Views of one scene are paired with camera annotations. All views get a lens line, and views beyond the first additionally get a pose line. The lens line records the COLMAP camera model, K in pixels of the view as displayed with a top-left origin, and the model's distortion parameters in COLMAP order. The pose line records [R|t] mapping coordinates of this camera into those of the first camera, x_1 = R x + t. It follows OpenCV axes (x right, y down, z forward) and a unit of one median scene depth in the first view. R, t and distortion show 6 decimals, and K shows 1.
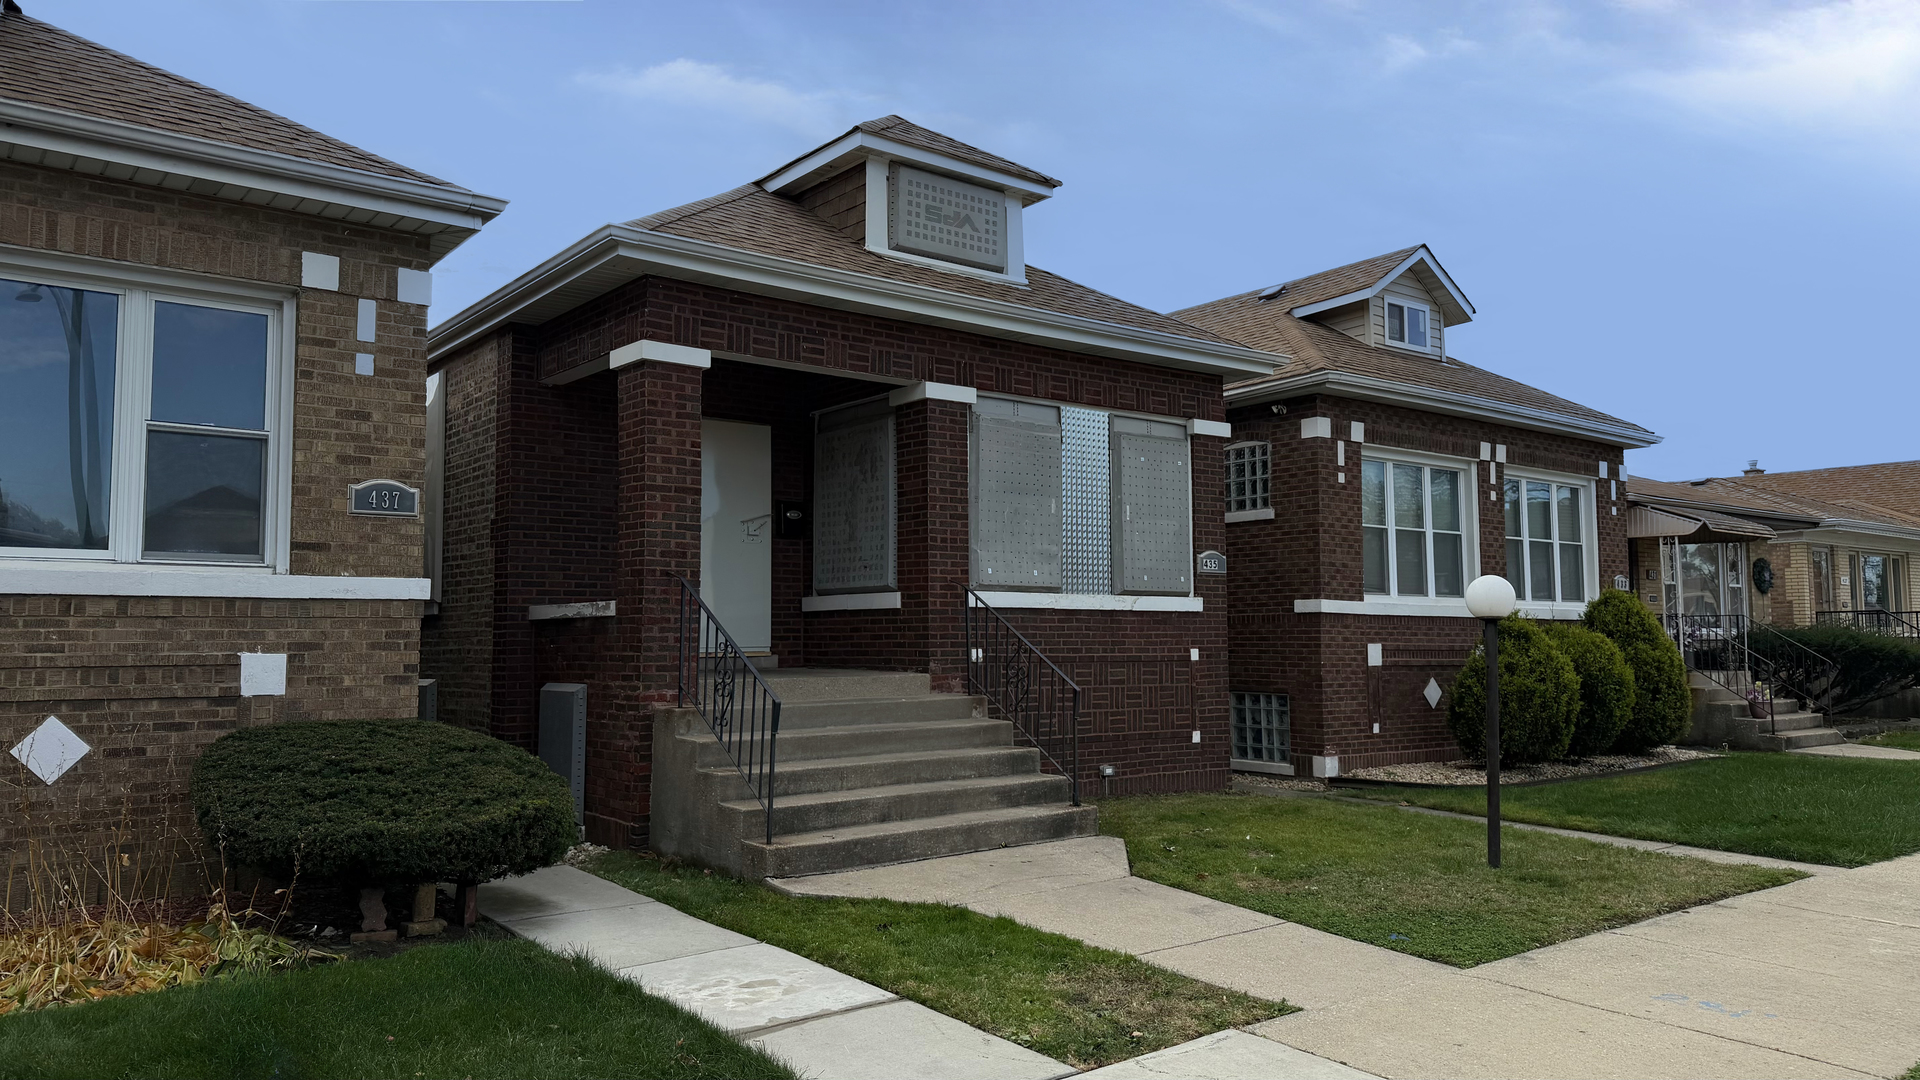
lens RADIAL K [[1317.2, 0, 968.1], [0, 1317.2, 533.6], [0, 0, 1]] dist [0.048606, -0.078985]
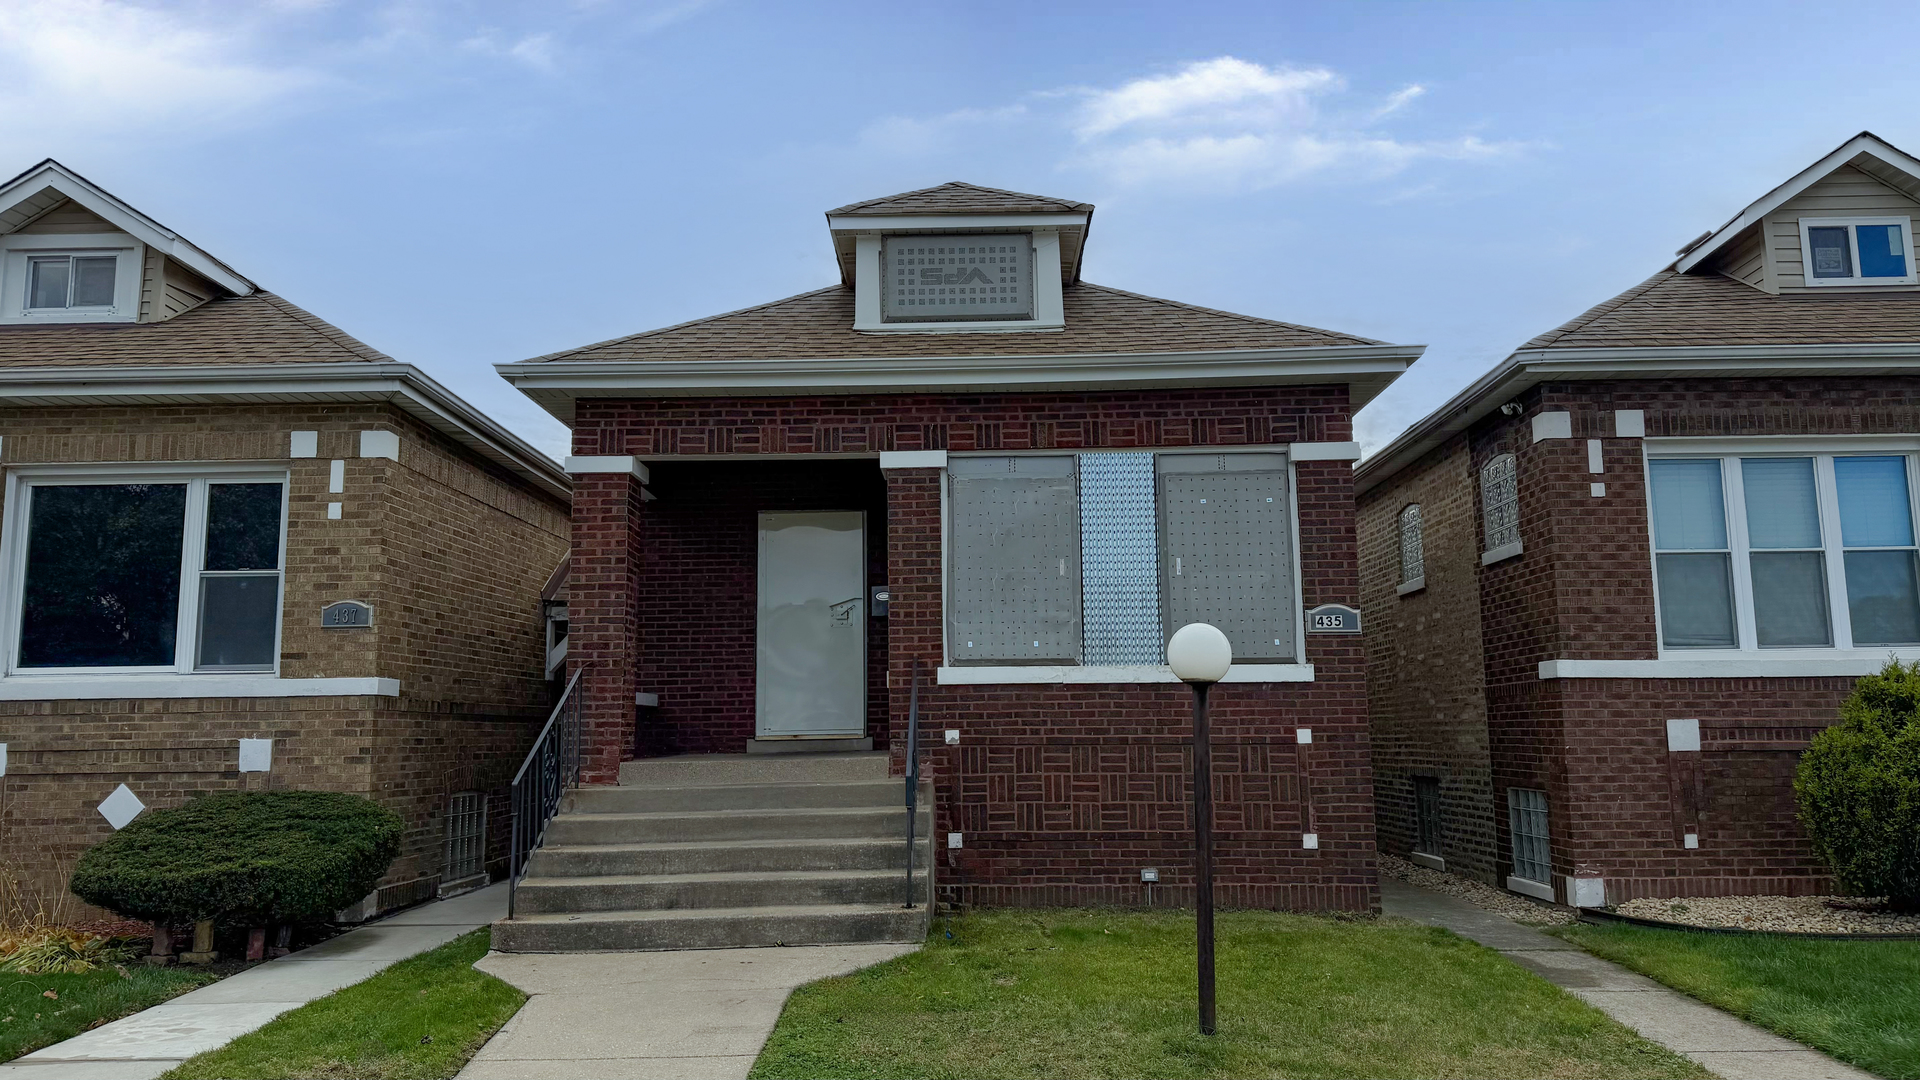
lens RADIAL K [[1317.2, 0, 978.1], [0, 1317.2, 530.4], [0, 0, 1]] dist [0.048606, -0.078985]
pose [[0.780511, -0.101104, -0.616912, 0.606213], [0.060513, 0.994420, -0.086412, 0.029177], [0.622207, 0.030114, 0.782274, 0.286788]]
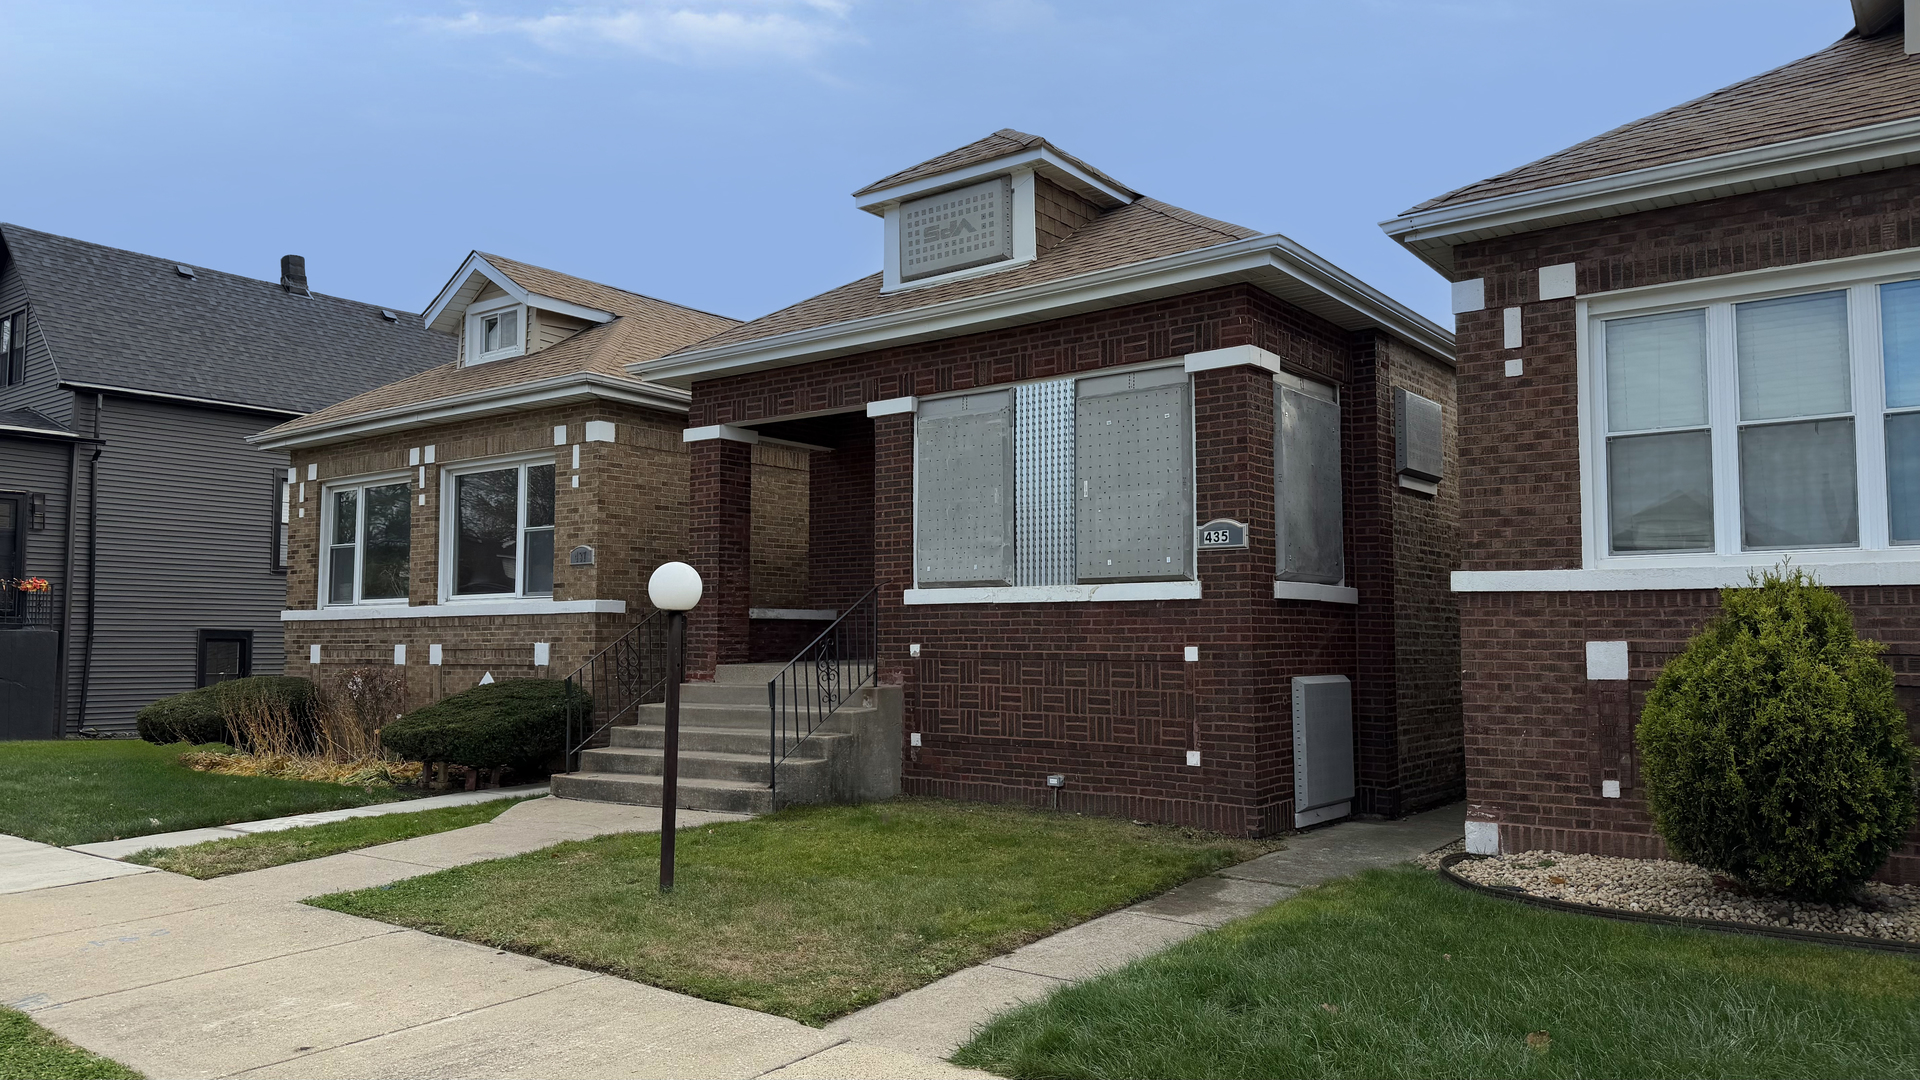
lens RADIAL K [[1317.2, 0, 1005.9], [0, 1317.2, 543.4], [0, 0, 1]] dist [0.048606, -0.078985]
pose [[0.271154, -0.067699, -0.960152, 1.042970], [0.078433, 0.995760, -0.048060, 0.063937], [0.959335, -0.062276, 0.275314, 0.788692]]
